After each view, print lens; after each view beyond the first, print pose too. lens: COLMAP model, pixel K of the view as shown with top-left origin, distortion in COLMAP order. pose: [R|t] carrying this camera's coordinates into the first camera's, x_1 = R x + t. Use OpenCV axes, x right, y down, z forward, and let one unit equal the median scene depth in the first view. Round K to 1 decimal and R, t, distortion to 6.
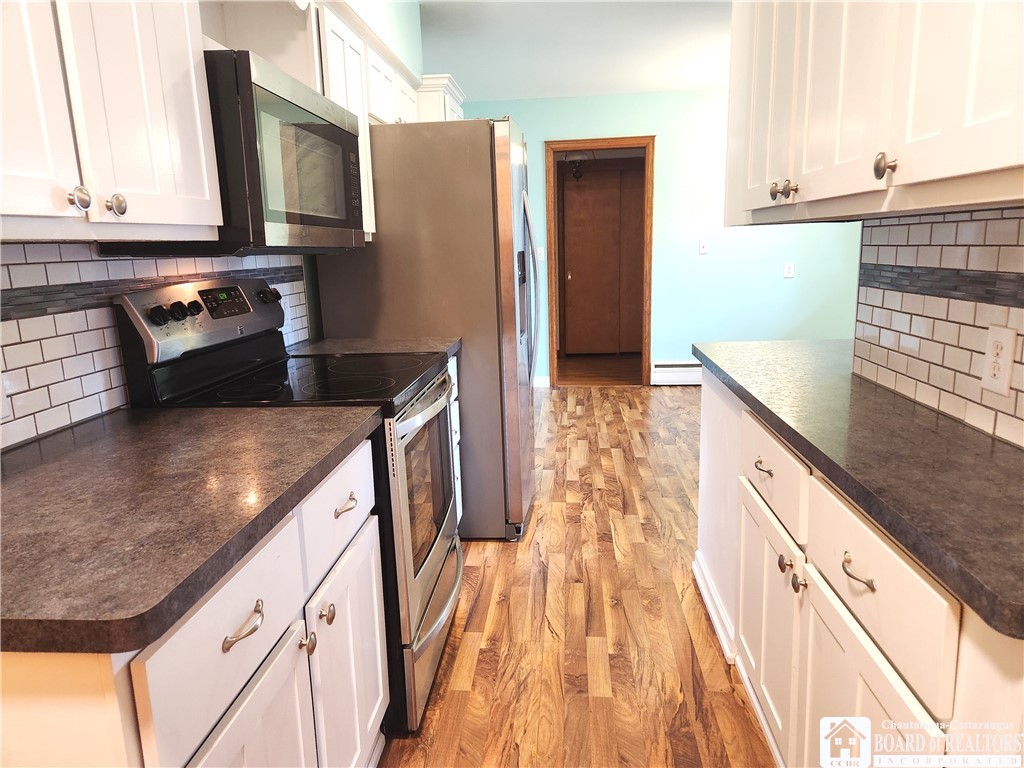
lens RADIAL K [[678.7, 0, 515.6], [0, 678.7, 388.1], [0, 0, 1]] dist [-0.020933, -0.004859]
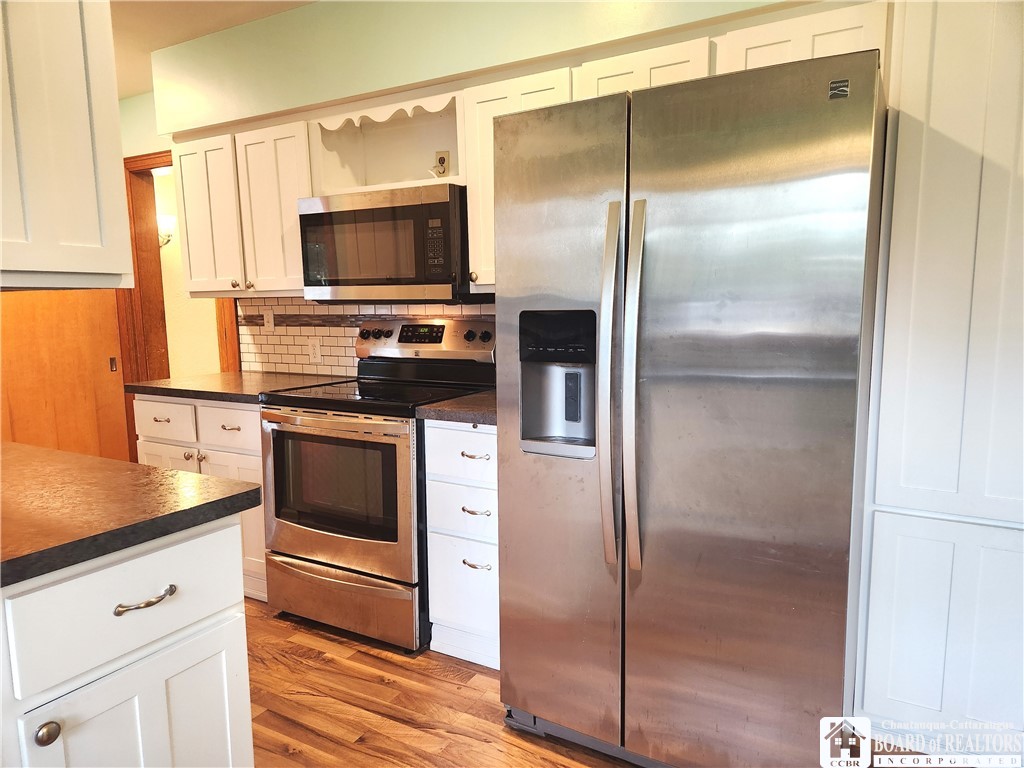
lens RADIAL K [[678.7, 0, 518.1], [0, 678.7, 384.1], [0, 0, 1]] dist [-0.020933, -0.004859]
pose [[-0.422218, 0.147713, -0.894379, 0.294006], [-0.152256, 0.961062, 0.230603, -0.140115], [0.893617, 0.233539, -0.383287, 0.624209]]
